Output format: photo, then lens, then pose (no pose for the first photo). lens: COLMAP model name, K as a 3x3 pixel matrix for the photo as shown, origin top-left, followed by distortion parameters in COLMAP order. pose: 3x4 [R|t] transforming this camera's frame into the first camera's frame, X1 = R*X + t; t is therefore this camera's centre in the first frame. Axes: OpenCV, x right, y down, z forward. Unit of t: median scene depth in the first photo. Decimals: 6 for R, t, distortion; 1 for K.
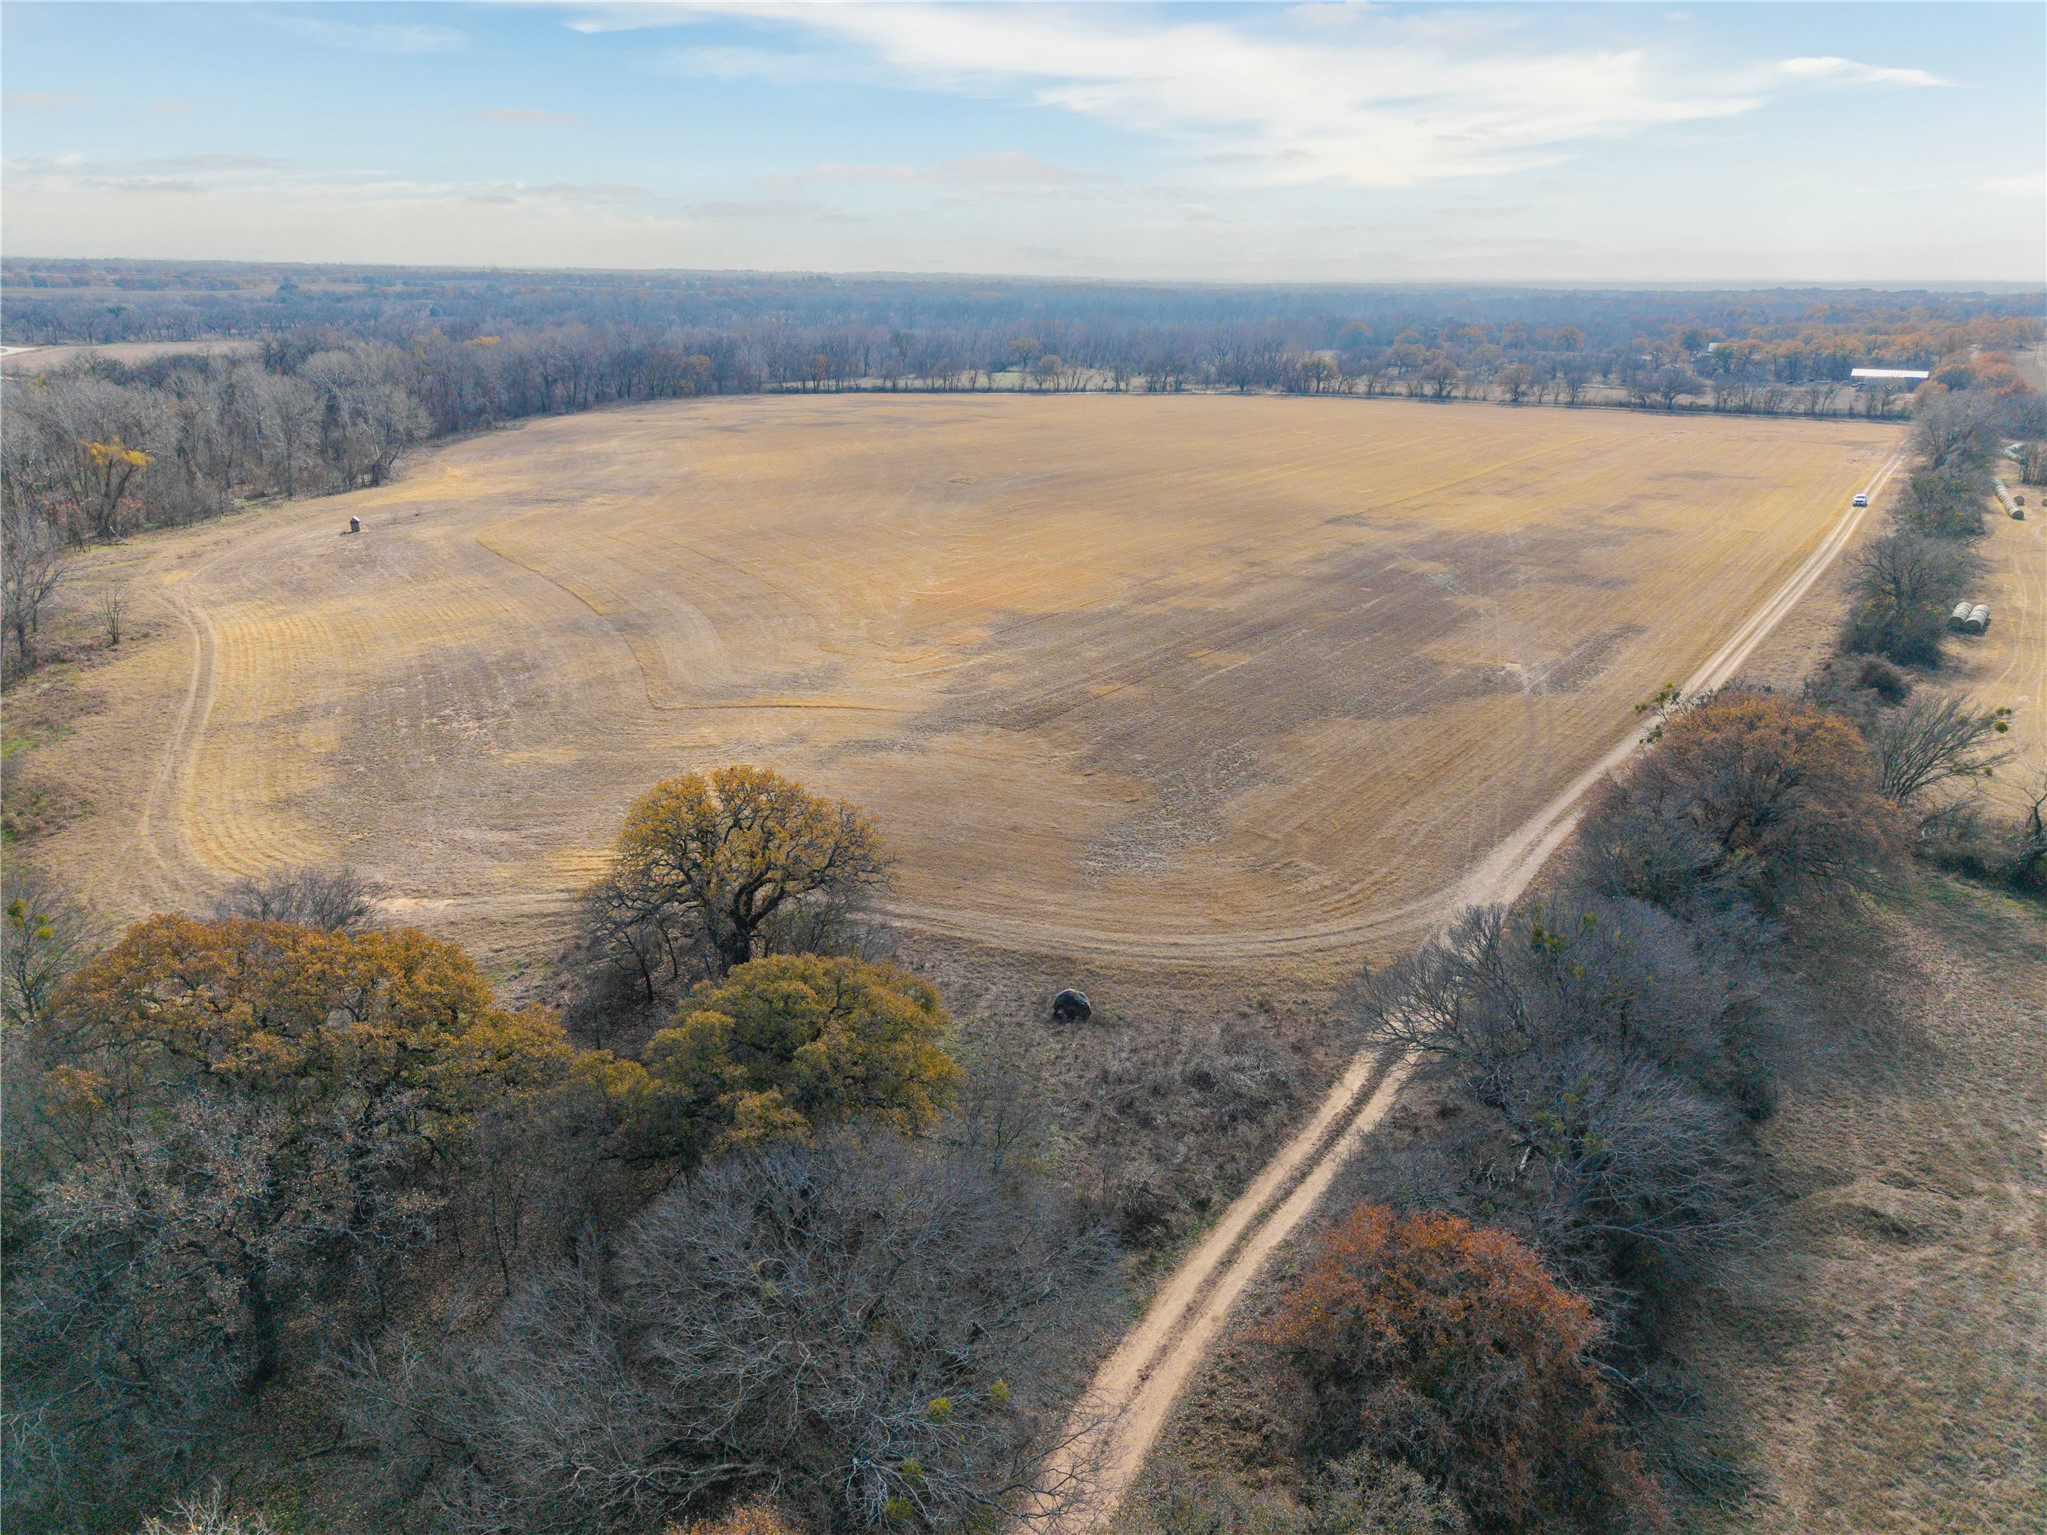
lens RADIAL K [[1367.3, 0, 1023.5], [0, 1367.3, 767.5], [0, 0, 1]] dist [0.006714, 0.002350]
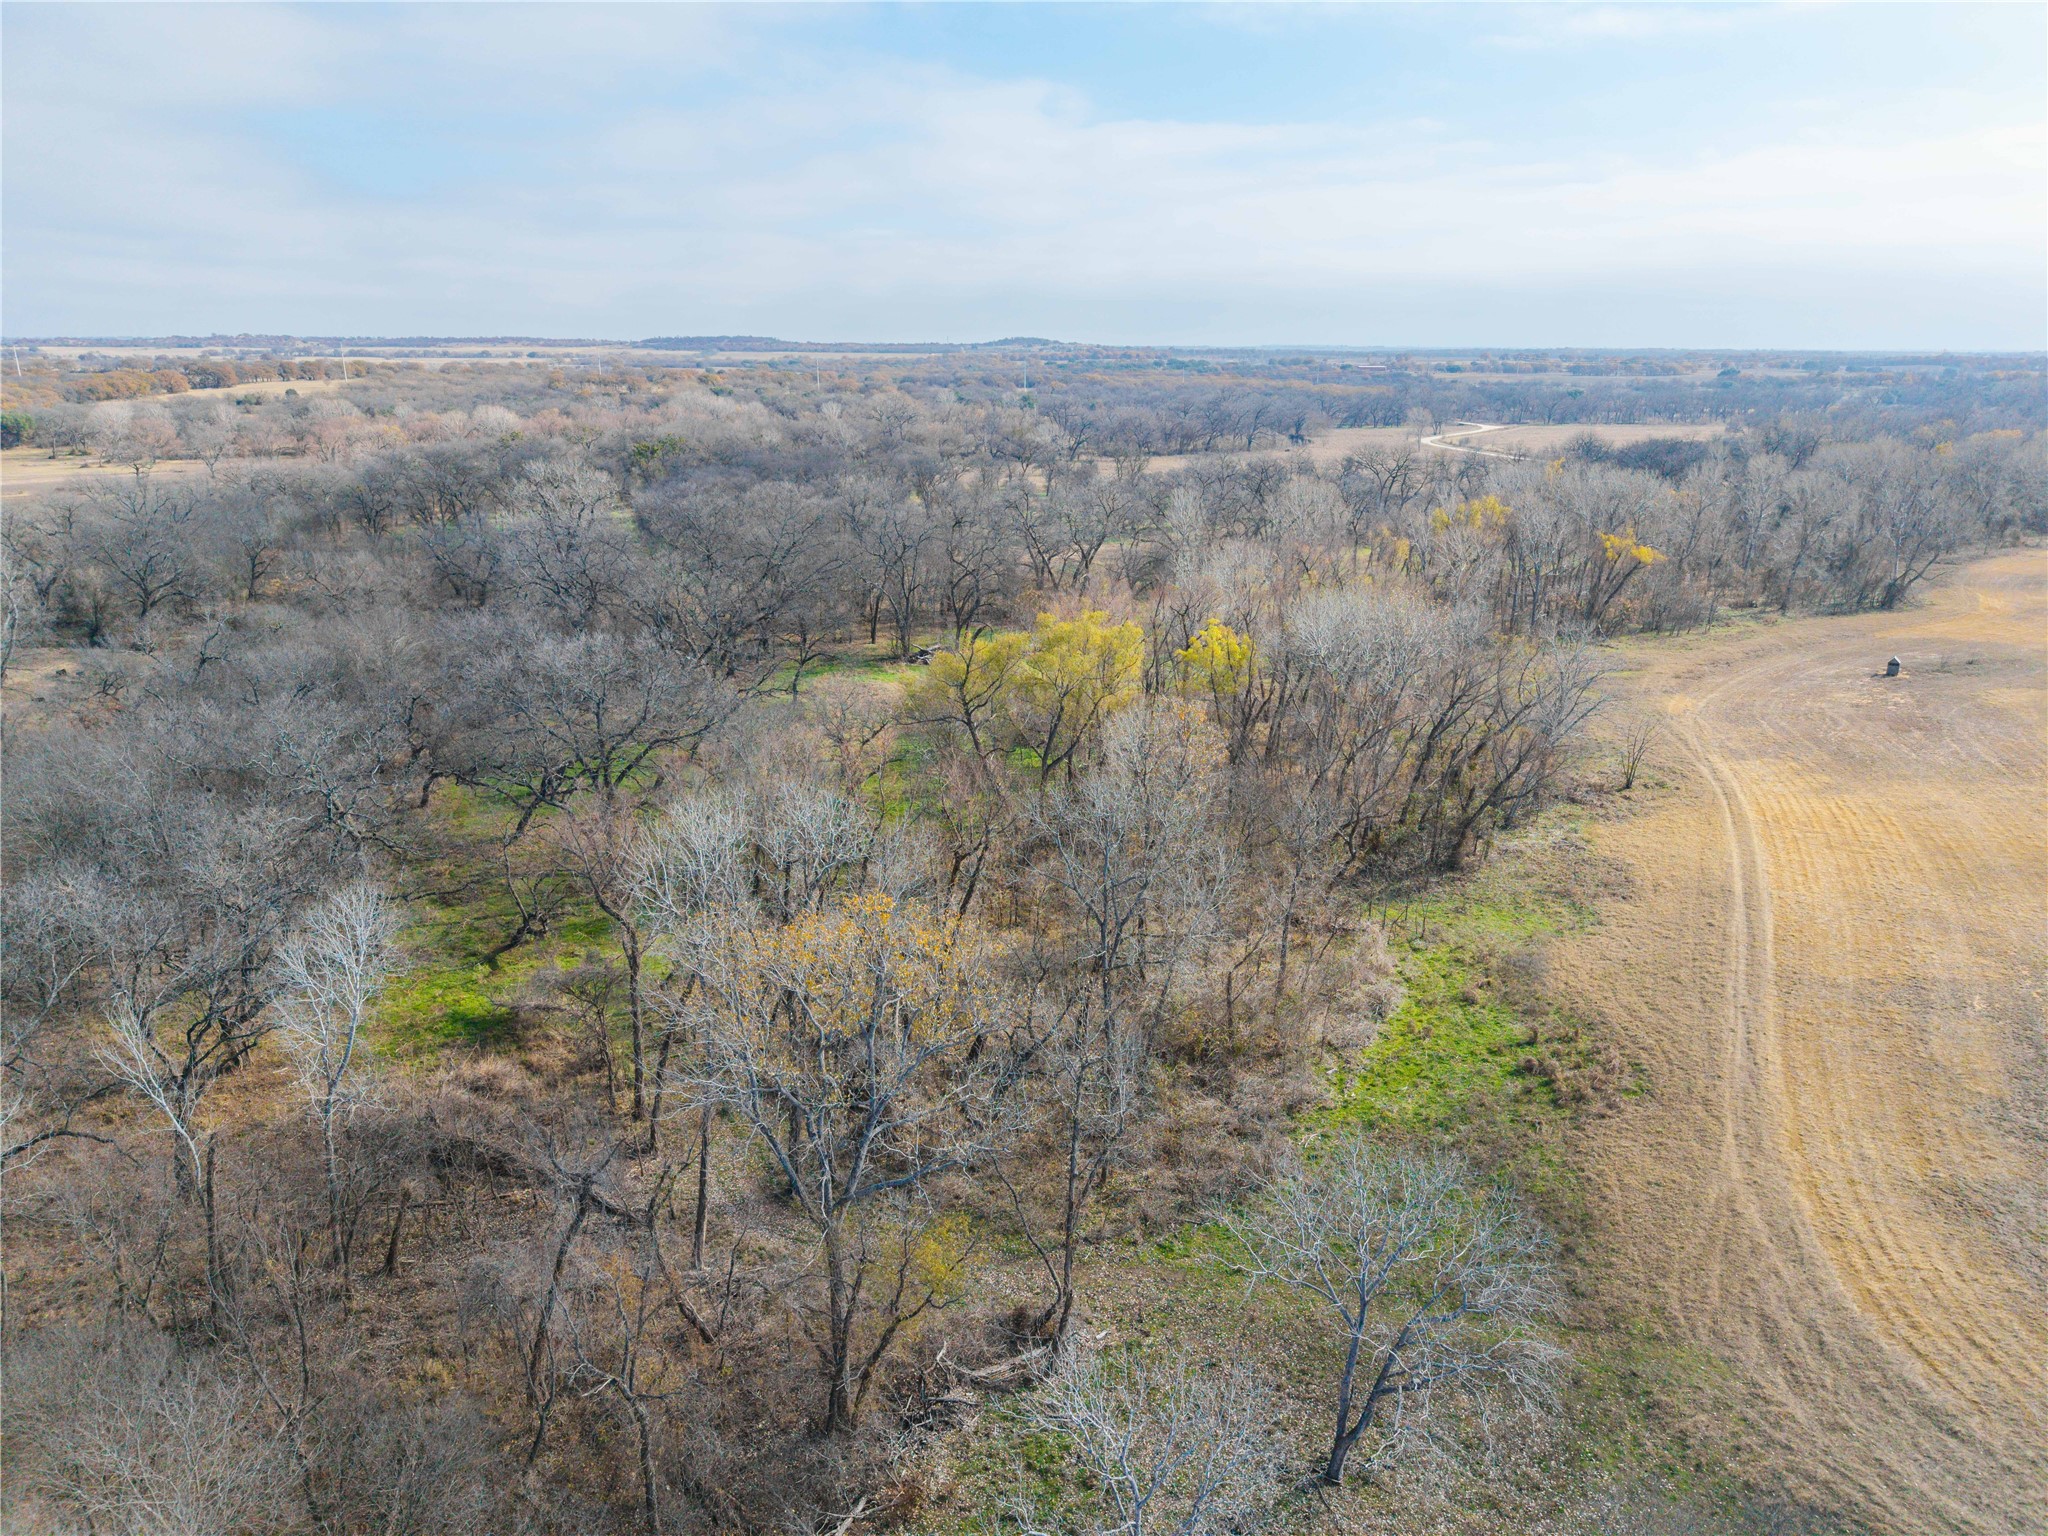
lens RADIAL K [[1368.0, 0, 1024.0], [0, 1368.0, 768.0], [0, 0, 1]] dist [0.006714, 0.002350]
pose [[0.613567, 0.222550, -0.757632, -0.166701], [-0.265282, 0.961792, 0.067683, -0.039070], [0.743748, 0.159458, 0.649163, 0.122447]]
